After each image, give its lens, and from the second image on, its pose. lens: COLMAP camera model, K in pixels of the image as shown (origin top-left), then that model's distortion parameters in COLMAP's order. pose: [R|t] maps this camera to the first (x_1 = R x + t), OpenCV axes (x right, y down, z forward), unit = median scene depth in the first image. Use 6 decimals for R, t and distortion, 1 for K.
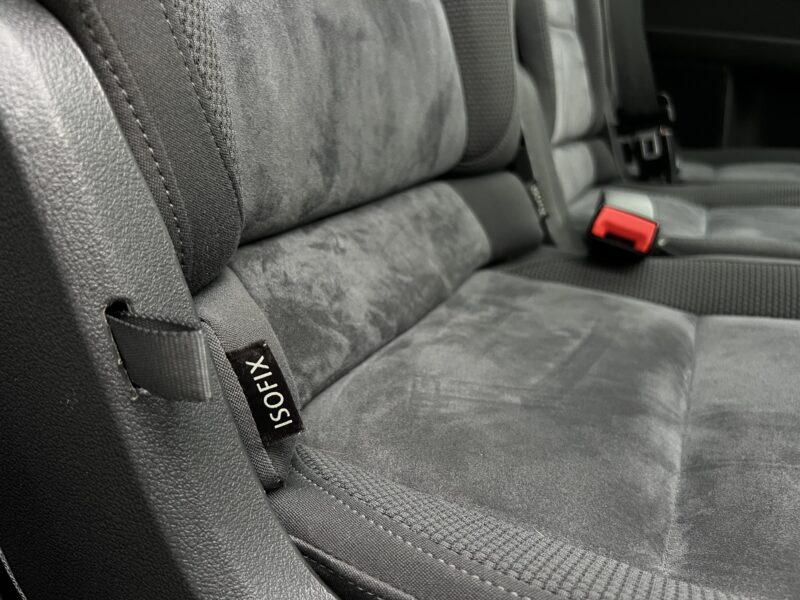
lens RADIAL K [[613.9, 0, 401.6], [0, 613.9, 302.0], [0, 0, 1]] dist [0.049118, -0.063644]
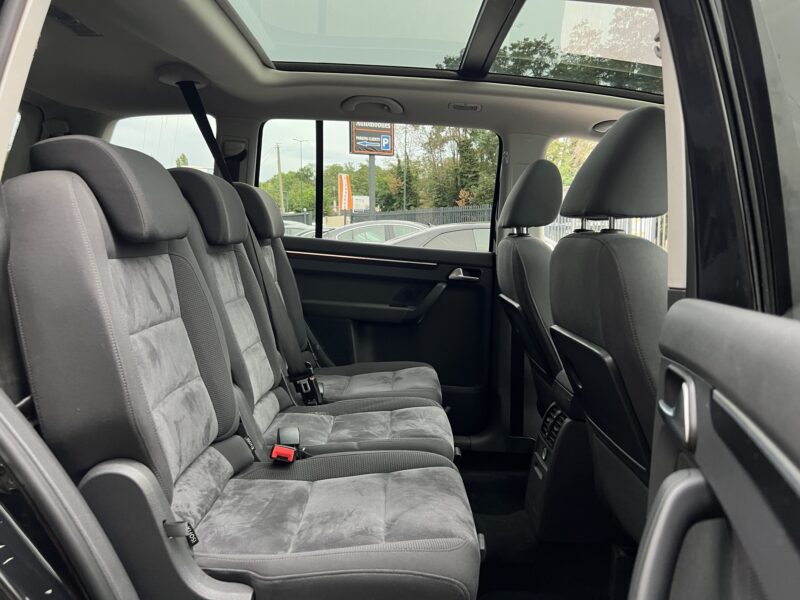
lens RADIAL K [[613.9, 0, 404.2], [0, 613.9, 302.4], [0, 0, 1]] dist [0.049118, -0.063644]
pose [[0.897482, -0.082527, 0.433262, -0.302074], [0.178394, 0.966321, -0.185472, -0.177454], [-0.403363, 0.243749, 0.881978, -1.907205]]
